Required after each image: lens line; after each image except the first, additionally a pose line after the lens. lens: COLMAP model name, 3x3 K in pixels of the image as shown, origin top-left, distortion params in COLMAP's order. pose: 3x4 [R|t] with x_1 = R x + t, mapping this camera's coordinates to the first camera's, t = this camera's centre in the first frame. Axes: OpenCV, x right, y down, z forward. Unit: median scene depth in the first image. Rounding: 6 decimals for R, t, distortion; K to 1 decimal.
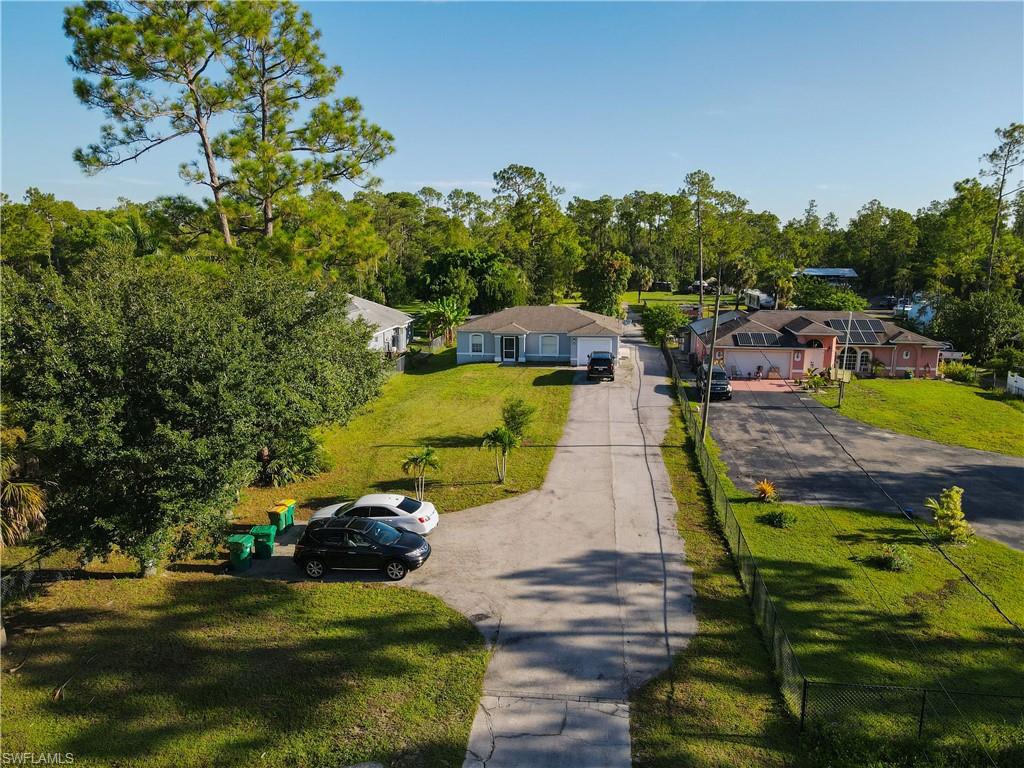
lens RADIAL K [[752.1, 0, 512.0], [0, 752.1, 384.0], [0, 0, 1]] dist [0.011697, 0.005613]
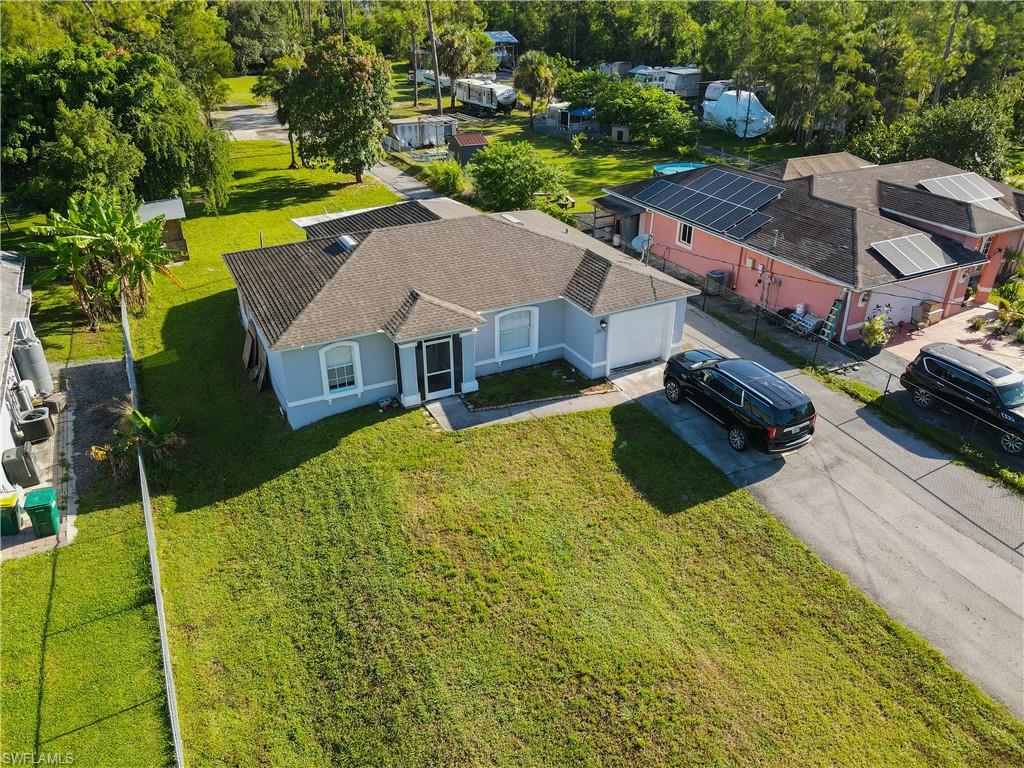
lens RADIAL K [[752.1, 0, 512.0], [0, 752.1, 384.0], [0, 0, 1]] dist [0.011697, 0.005613]
pose [[0.820742, -0.269895, 0.503526, -0.147732], [0.106031, 0.938022, 0.329959, -0.141842], [-0.561373, -0.217422, 0.798491, 0.578849]]
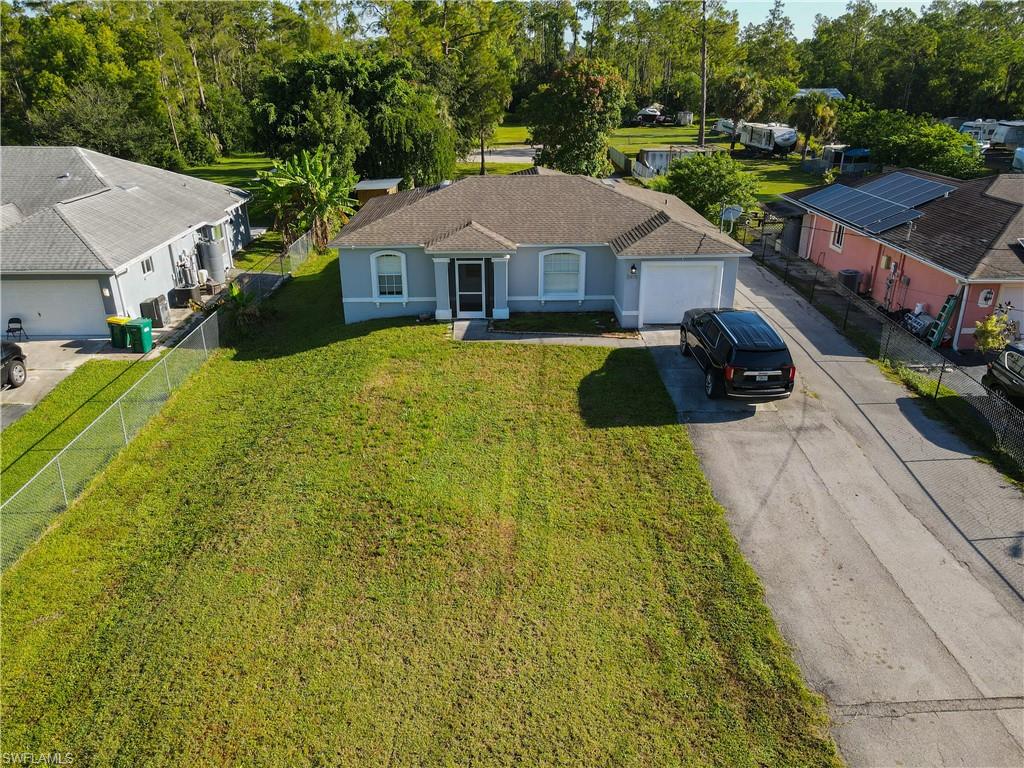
lens RADIAL K [[755.6, 0, 512.0], [0, 755.6, 384.0], [0, 0, 1]] dist [0.007308, 0.001560]
pose [[0.987995, -0.065629, 0.139851, -0.037395], [0.034589, 0.976269, 0.213781, -0.073374], [-0.150562, -0.206377, 0.966819, 0.501300]]
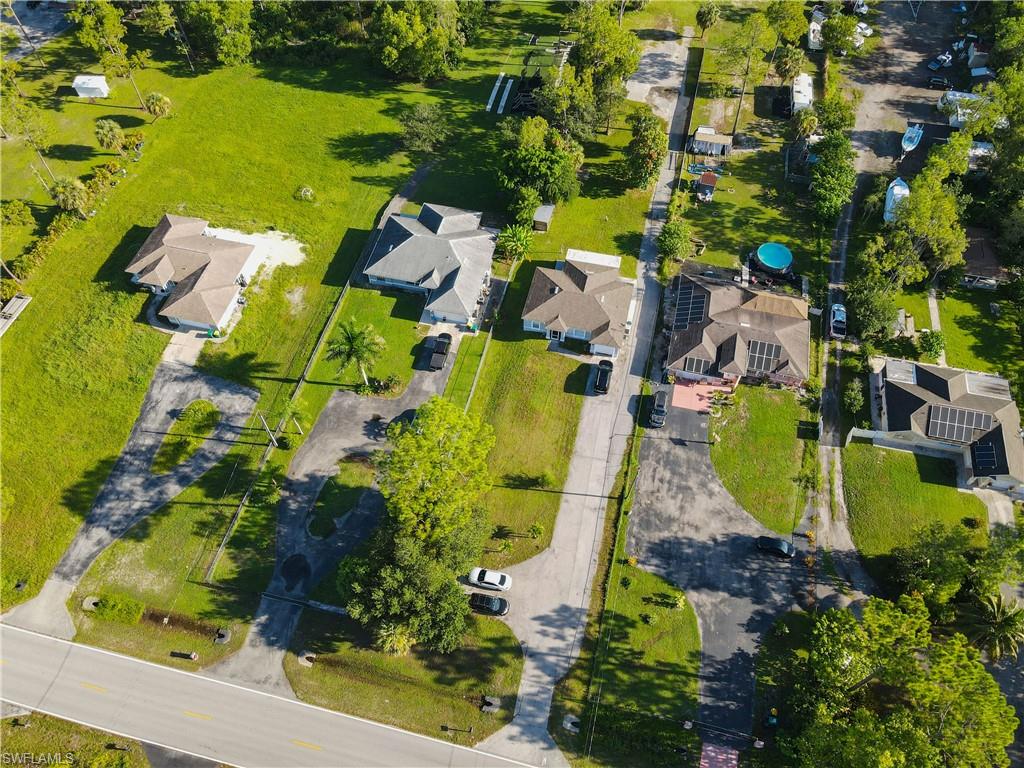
lens RADIAL K [[752.1, 0, 512.0], [0, 752.1, 384.0], [0, 0, 1]] dist [0.011697, 0.005613]
pose [[0.995943, 0.076570, -0.047265, -0.008888], [-0.020867, 0.707478, 0.706427, -0.996608], [0.087530, -0.702575, 0.706206, -0.229837]]
